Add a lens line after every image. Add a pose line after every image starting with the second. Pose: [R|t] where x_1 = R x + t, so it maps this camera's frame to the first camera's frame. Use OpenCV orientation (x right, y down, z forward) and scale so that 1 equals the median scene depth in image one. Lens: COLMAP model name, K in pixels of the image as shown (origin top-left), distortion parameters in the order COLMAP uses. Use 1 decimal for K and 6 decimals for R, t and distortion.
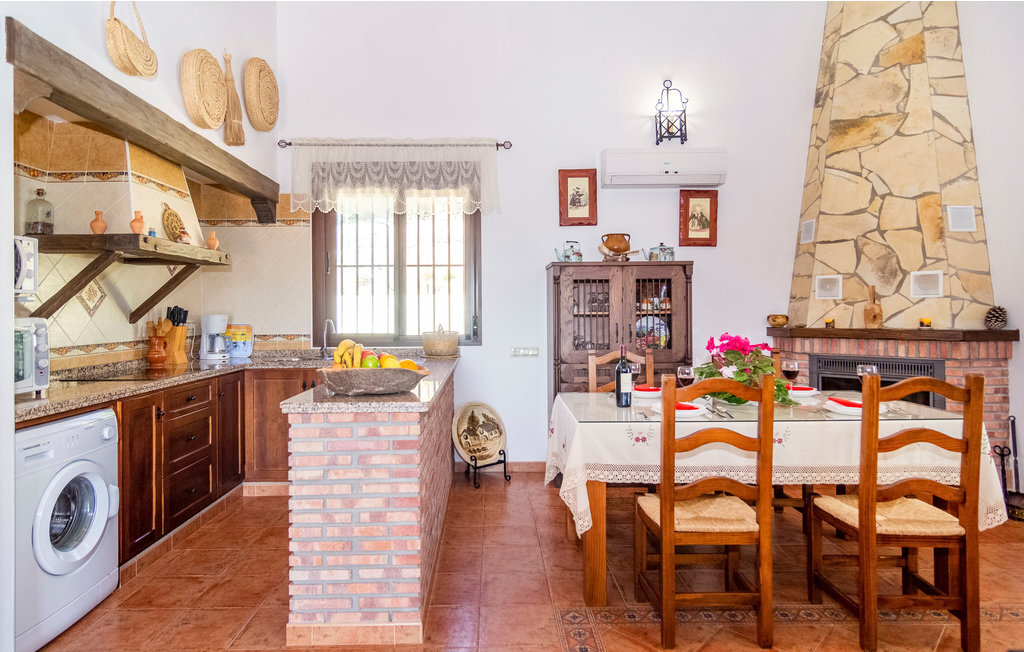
lens RADIAL K [[572.5, 0, 513.6], [0, 572.5, 293.8], [0, 0, 1]] dist [0.001192, 0.001158]
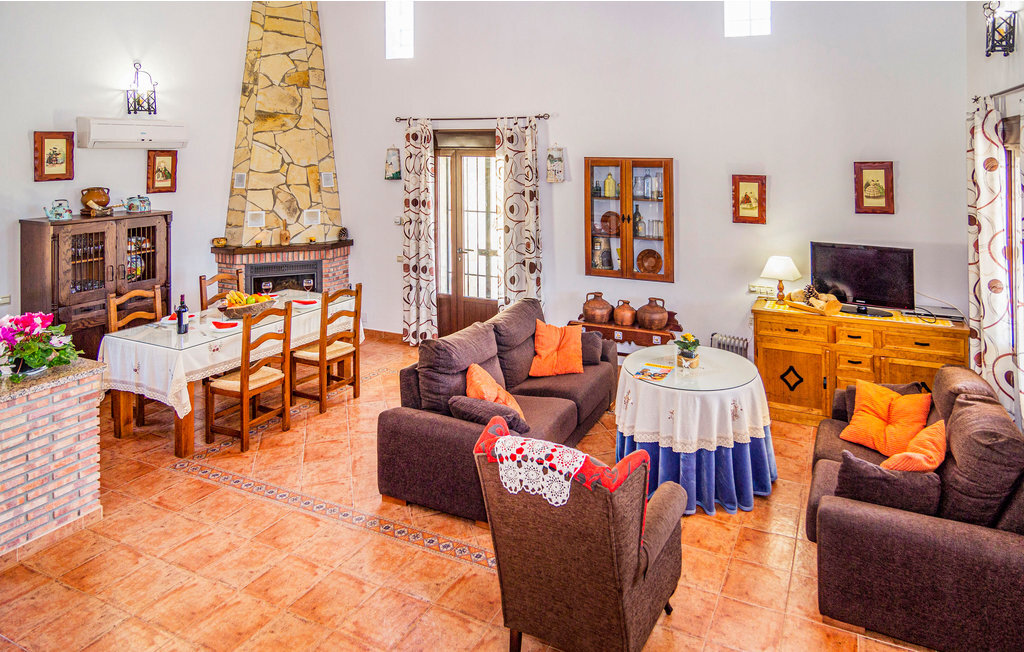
lens RADIAL K [[623.4, 0, 514.5], [0, 623.4, 189.8], [0, 0, 1]] dist [0.000129, 0.000784]
pose [[0.489722, -0.060720, 0.869762, -0.695366], [-0.010805, 0.997073, 0.075692, -0.280596], [-0.871812, -0.046466, 0.487632, -0.508746]]
